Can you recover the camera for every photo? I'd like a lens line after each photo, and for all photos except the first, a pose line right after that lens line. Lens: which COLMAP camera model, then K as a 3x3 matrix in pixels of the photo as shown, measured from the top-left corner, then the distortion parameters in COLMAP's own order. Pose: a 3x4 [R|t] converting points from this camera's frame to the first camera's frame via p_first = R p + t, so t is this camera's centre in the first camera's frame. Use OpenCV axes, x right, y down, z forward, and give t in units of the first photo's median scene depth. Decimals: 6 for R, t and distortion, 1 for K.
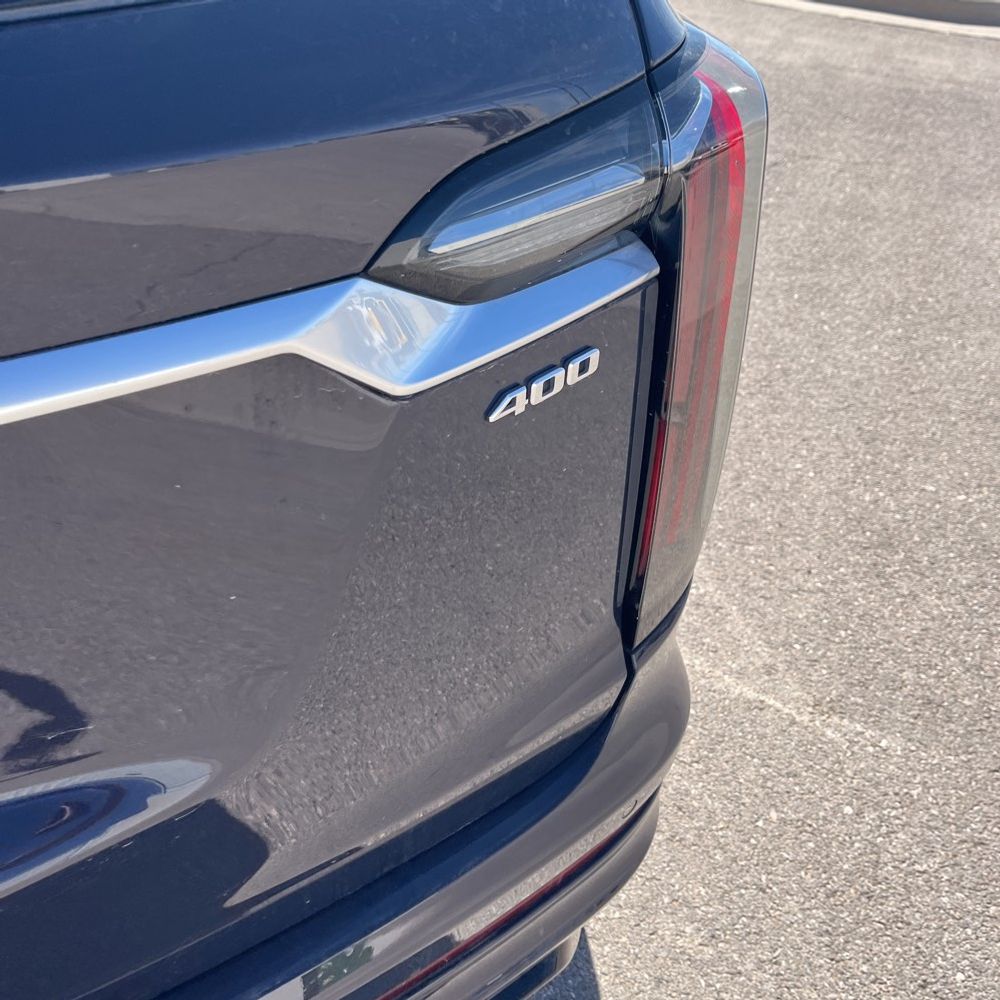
lens RADIAL K [[998.9, 0, 496.3], [0, 998.9, 500.6], [0, 0, 1]] dist [0.060212, -0.061409]
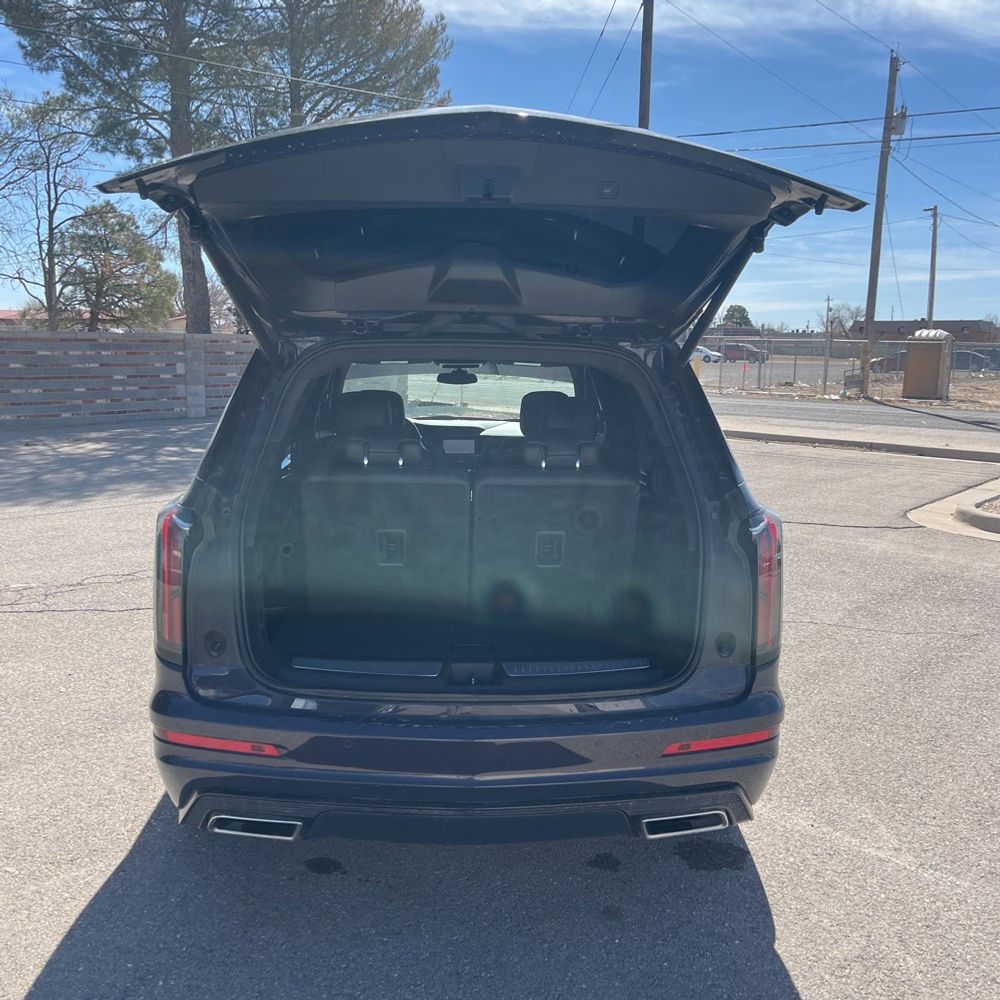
lens RADIAL K [[998.9, 0, 496.3], [0, 998.9, 500.6], [0, 0, 1]] dist [0.060212, -0.061409]
pose [[0.954969, 0.003434, -0.296685, 0.134552], [-0.146555, 0.874897, -0.461603, 0.609813], [0.257983, 0.484297, 0.836003, -1.072455]]
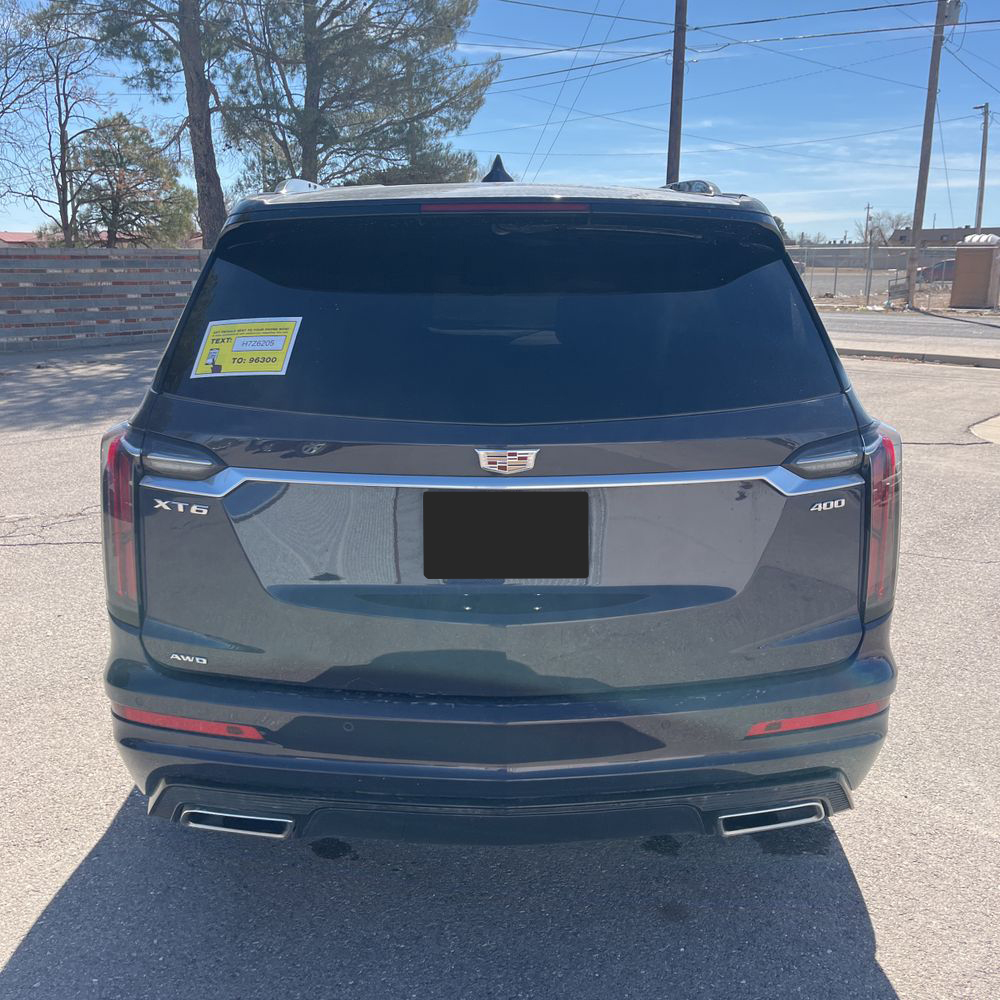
lens RADIAL K [[998.9, 0, 496.3], [0, 998.9, 500.6], [0, 0, 1]] dist [0.060212, -0.061409]
pose [[0.946029, 0.018415, -0.323559, 0.028946], [-0.150084, 0.909766, -0.387041, 0.463822], [0.287236, 0.414713, 0.863428, -0.793358]]
